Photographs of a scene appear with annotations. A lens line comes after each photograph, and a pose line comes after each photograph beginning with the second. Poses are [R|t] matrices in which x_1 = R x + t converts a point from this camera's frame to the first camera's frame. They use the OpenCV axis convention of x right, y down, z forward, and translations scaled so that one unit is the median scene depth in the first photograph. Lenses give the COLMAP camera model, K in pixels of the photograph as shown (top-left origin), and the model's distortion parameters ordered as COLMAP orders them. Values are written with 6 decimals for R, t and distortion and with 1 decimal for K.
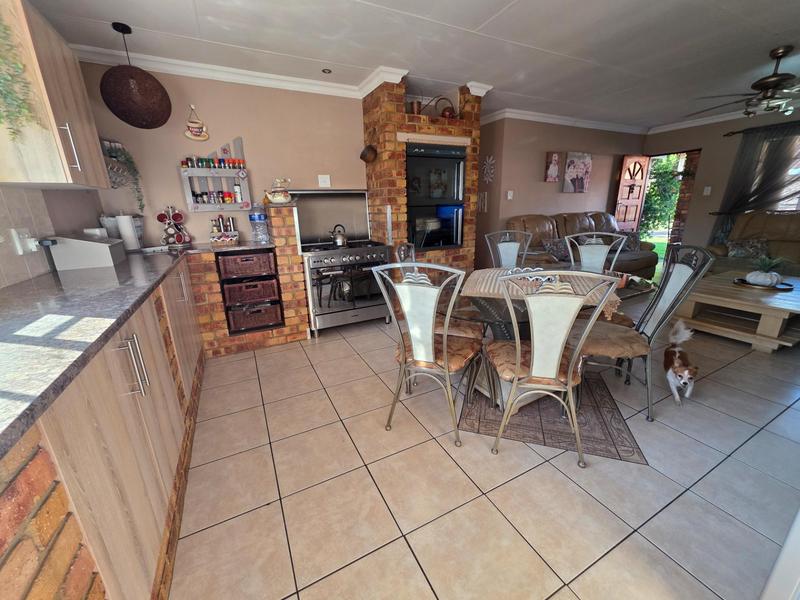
lens RADIAL K [[319.8, 0, 400.0], [0, 319.8, 300.0], [0, 0, 1]] dist [-0.000983, 0.000160]
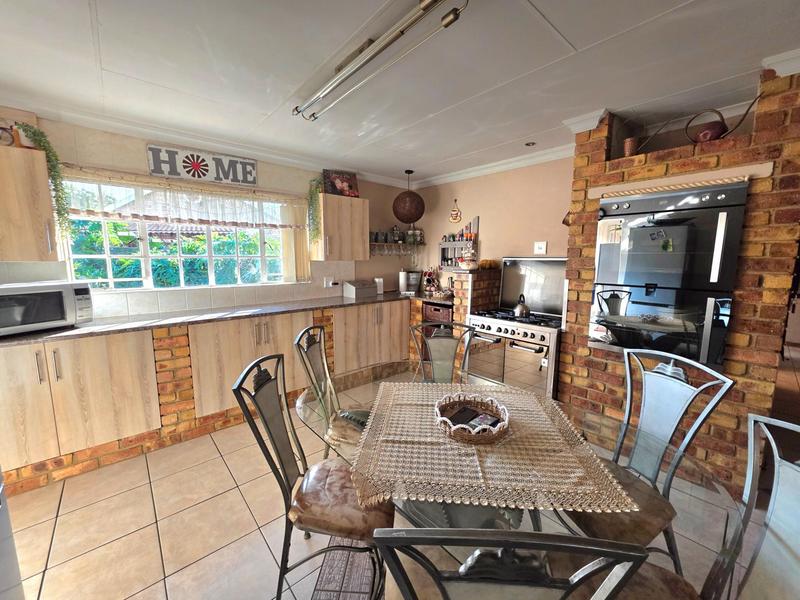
lens RADIAL K [[319.8, 0, 400.0], [0, 319.8, 300.0], [0, 0, 1]] dist [-0.000983, 0.000160]
pose [[0.244697, 0.158587, -0.956542, 0.445352], [-0.278549, 0.956445, 0.087314, -0.146289], [0.928727, 0.245078, 0.278213, 0.300188]]
